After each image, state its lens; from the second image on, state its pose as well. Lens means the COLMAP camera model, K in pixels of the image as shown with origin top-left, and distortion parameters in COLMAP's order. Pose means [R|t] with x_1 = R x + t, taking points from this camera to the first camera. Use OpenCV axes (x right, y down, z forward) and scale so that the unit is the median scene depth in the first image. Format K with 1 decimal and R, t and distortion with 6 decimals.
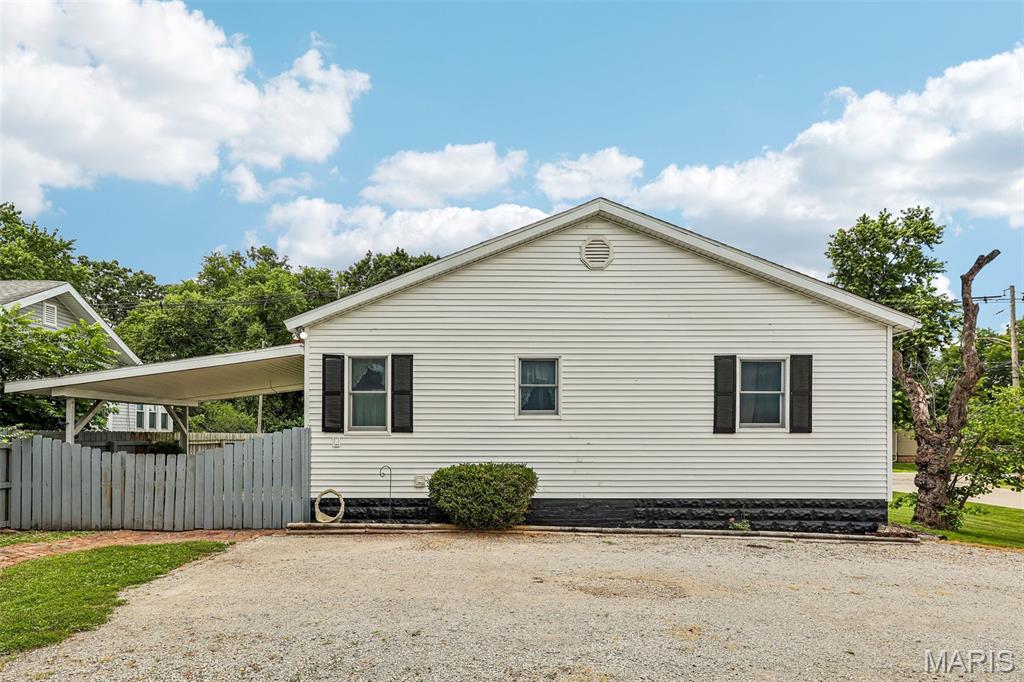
lens RADIAL K [[562.5, 0, 512.0], [0, 562.5, 341.0], [0, 0, 1]] dist [0.009501, -0.000752]
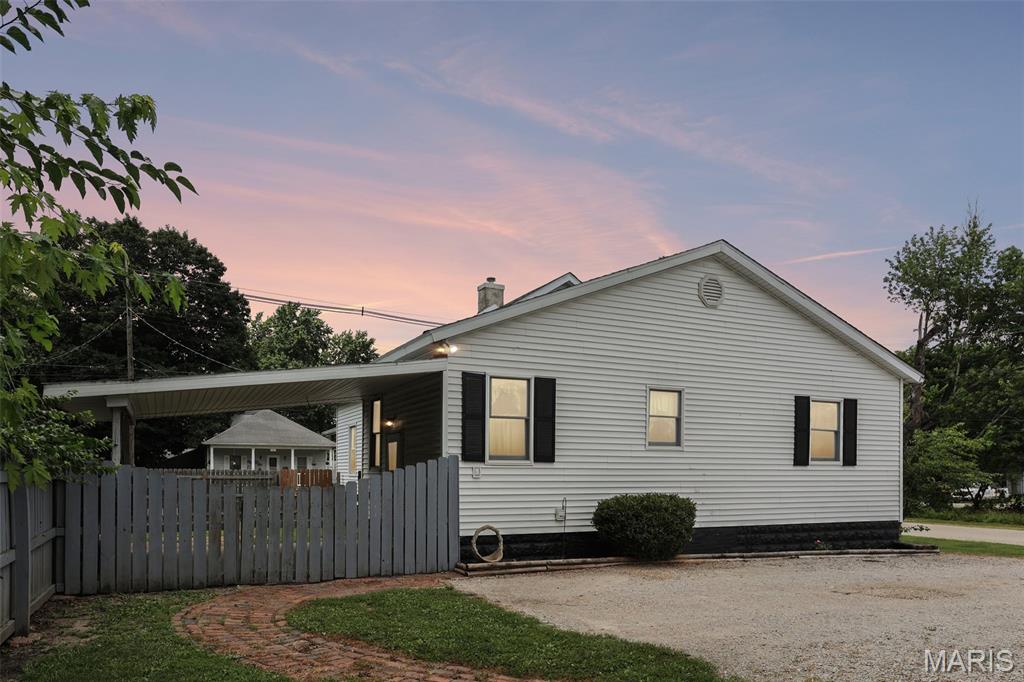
lens RADIAL K [[691.1, 0, 512.0], [0, 691.1, 341.0], [0, 0, 1]] dist [0.005955, 0.002837]
pose [[0.905512, 0.081869, 0.416348, -0.746199], [-0.077595, 0.996614, -0.027208, -0.001619], [-0.417166, -0.007670, 0.908798, -0.011344]]
